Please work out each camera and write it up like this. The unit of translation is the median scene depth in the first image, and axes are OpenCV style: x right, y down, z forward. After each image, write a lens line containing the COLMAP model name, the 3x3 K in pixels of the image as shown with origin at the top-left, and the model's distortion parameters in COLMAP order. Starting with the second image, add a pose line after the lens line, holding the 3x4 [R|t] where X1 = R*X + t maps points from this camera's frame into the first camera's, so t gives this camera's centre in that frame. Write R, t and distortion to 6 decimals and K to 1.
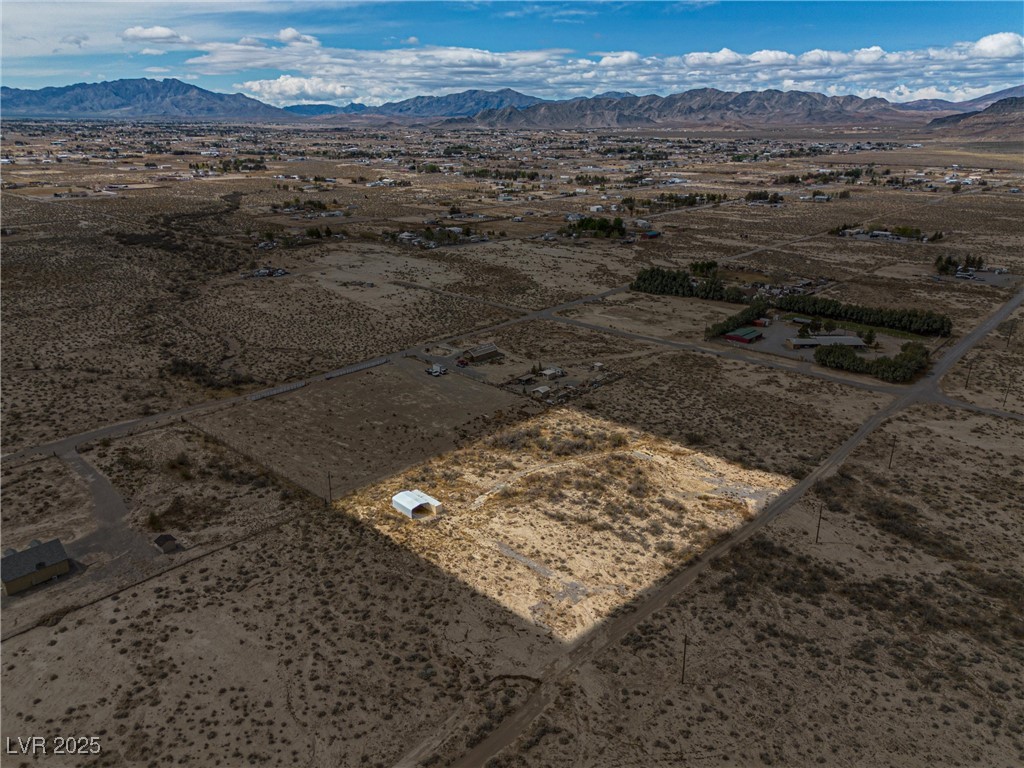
lens RADIAL K [[725.5, 0, 504.8], [0, 725.5, 379.2], [0, 0, 1]] dist [0.068042, -0.054754]
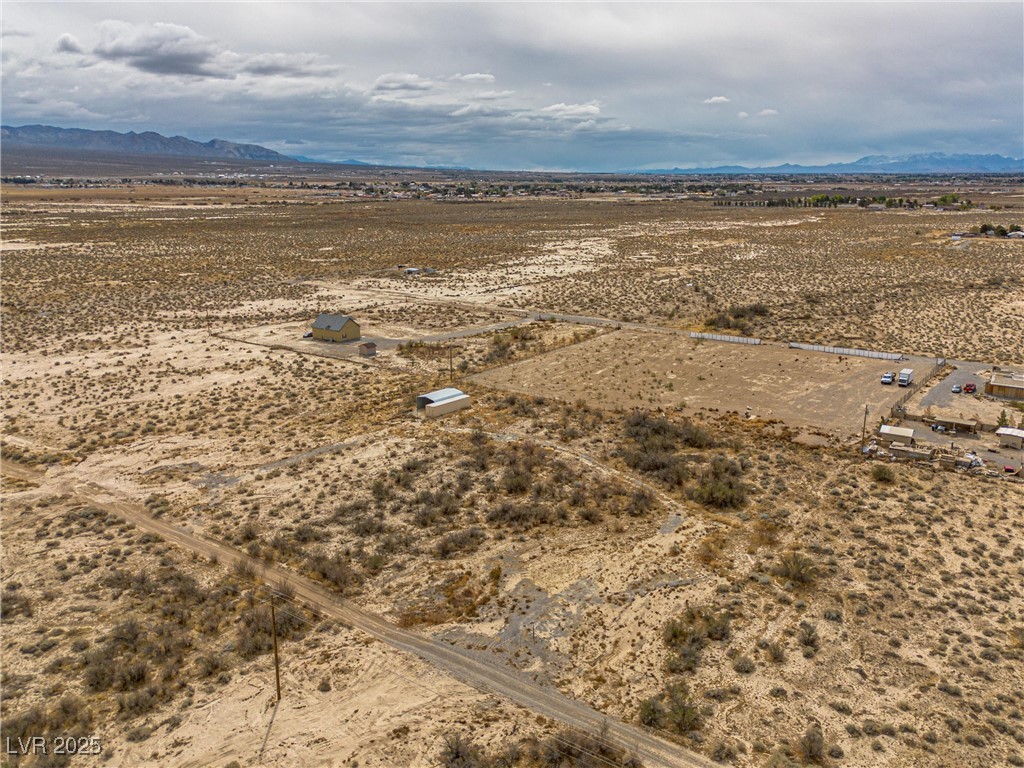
lens RADIAL K [[806.7, 0, 559.3], [0, 806.7, 354.1], [0, 0, 1]] dist [0.072811, -0.062333]
pose [[0.158412, 0.212540, -0.964226, 0.756368], [-0.330220, 0.931728, 0.151125, -0.059452], [0.930516, 0.294467, 0.217781, 0.899584]]
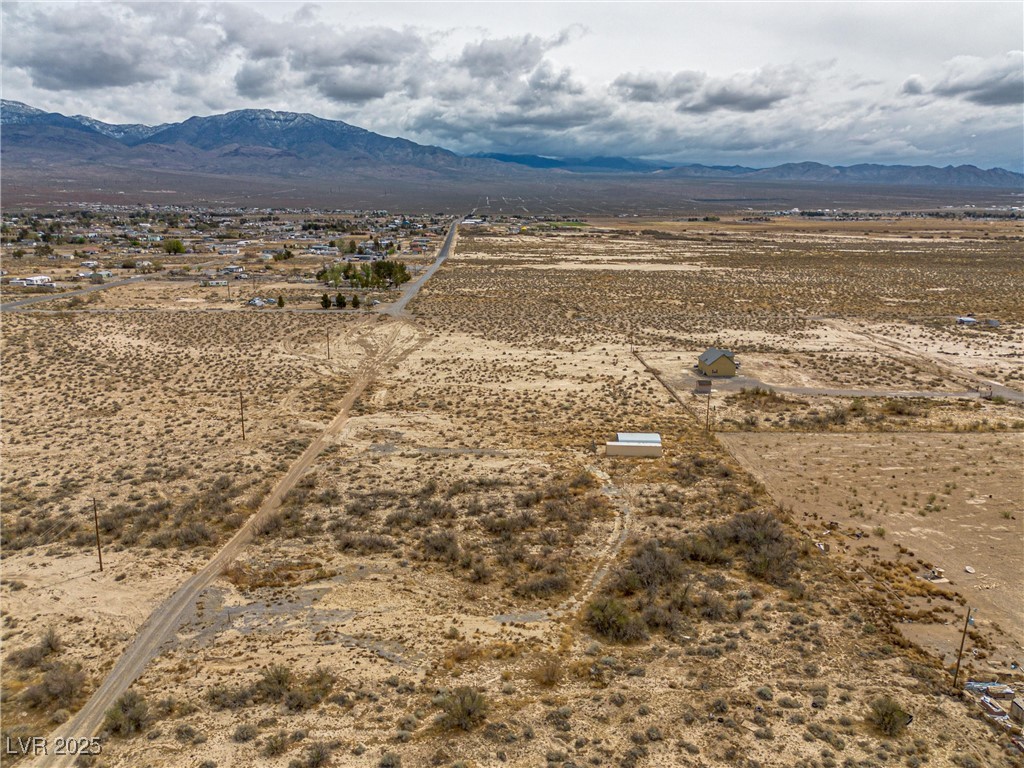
lens RADIAL K [[780.4, 0, 517.2], [0, 780.4, 391.3], [0, 0, 1]] dist [0.056107, -0.037481]
pose [[-0.711479, 0.157046, -0.684933, 0.539884], [-0.241885, 0.860409, 0.448540, -0.227585], [0.659764, 0.484802, -0.574176, 1.361327]]
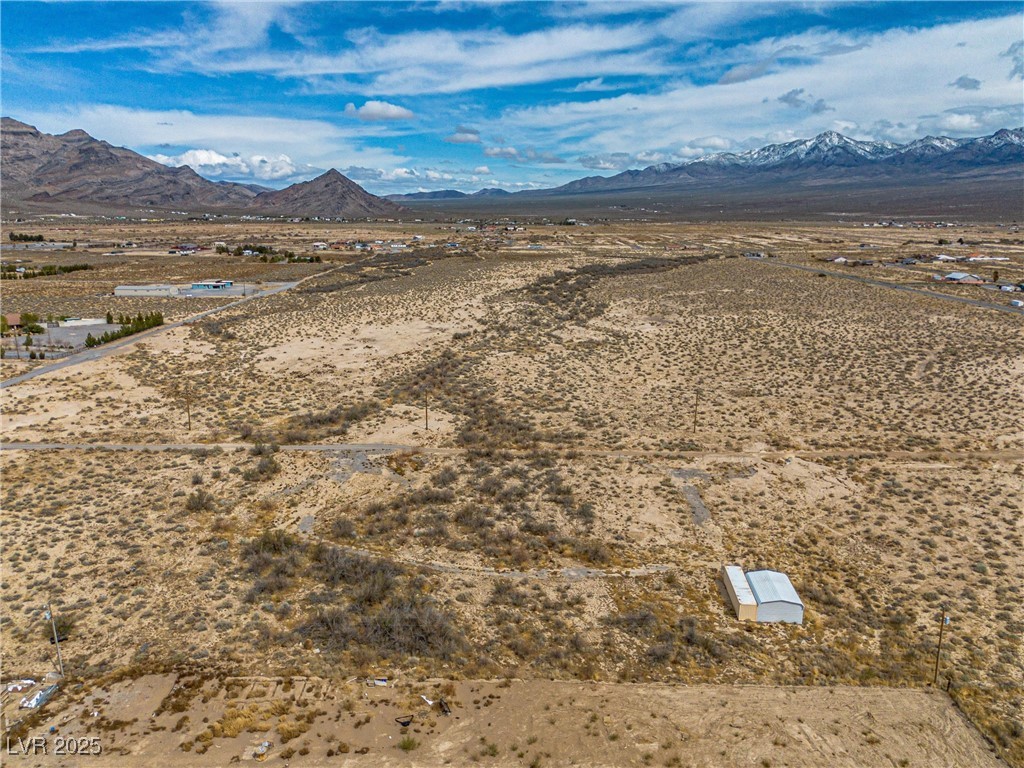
lens RADIAL K [[806.7, 0, 518.2], [0, 806.7, 415.2], [0, 0, 1]] dist [0.072811, -0.062333]
pose [[-0.675724, -0.187580, 0.712889, -0.383772], [0.242261, 0.856855, 0.455092, -0.231291], [-0.696209, 0.480221, -0.533554, 1.345312]]
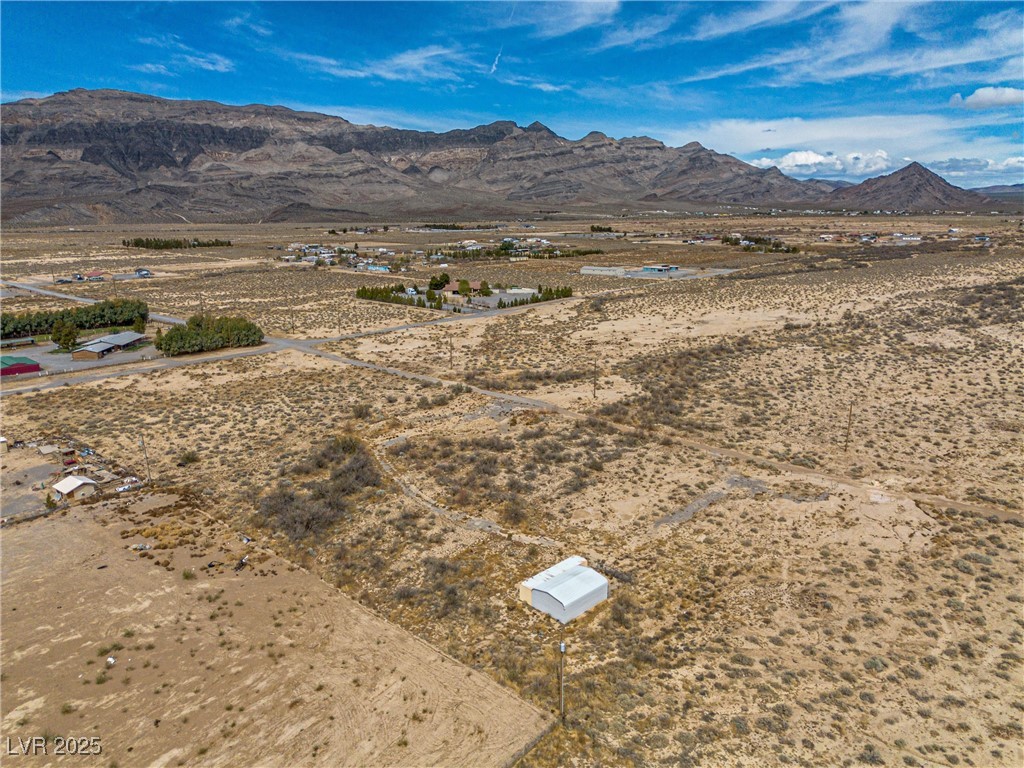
lens RADIAL K [[725.5, 0, 514.2], [0, 725.5, 388.3], [0, 0, 1]] dist [0.068042, -0.054754]
pose [[-0.024231, -0.248525, 0.968322, -0.568142], [0.337755, 0.909616, 0.241910, -0.086642], [-0.940922, 0.332917, 0.061900, 0.946962]]
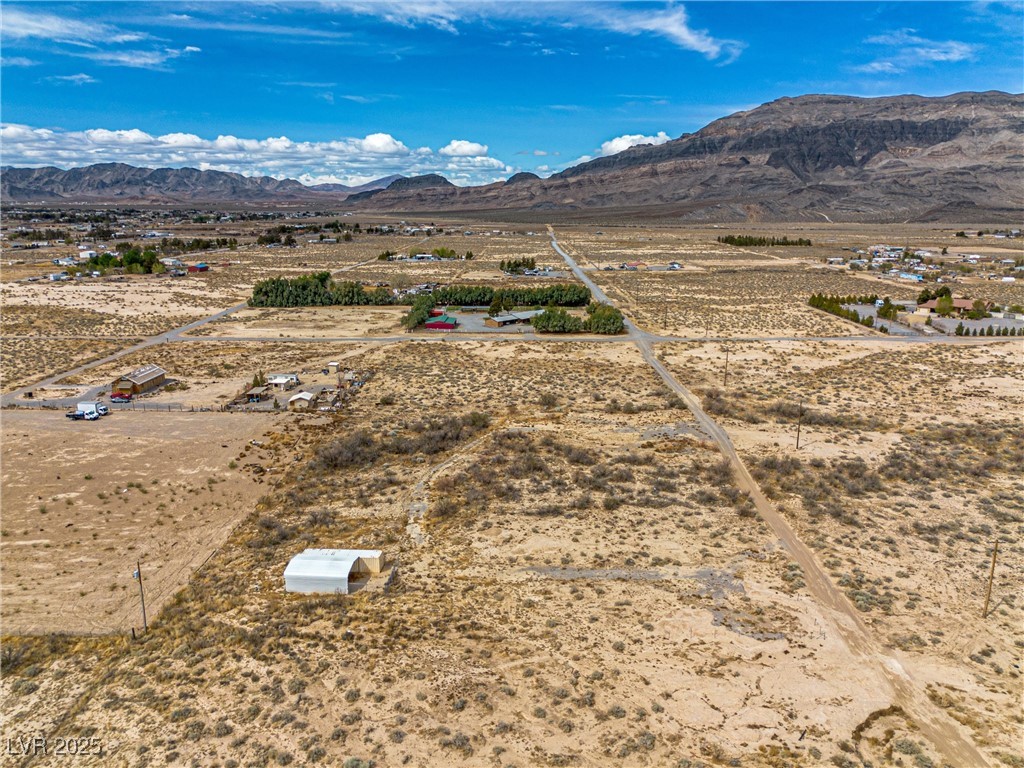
lens RADIAL K [[725.5, 0, 512.1], [0, 725.5, 392.4], [0, 0, 1]] dist [0.068042, -0.054754]
pose [[0.743098, -0.168784, 0.647547, -0.341159], [0.222925, 0.974834, -0.001727, 0.076555], [-0.630960, 0.145637, 0.762023, 0.493545]]
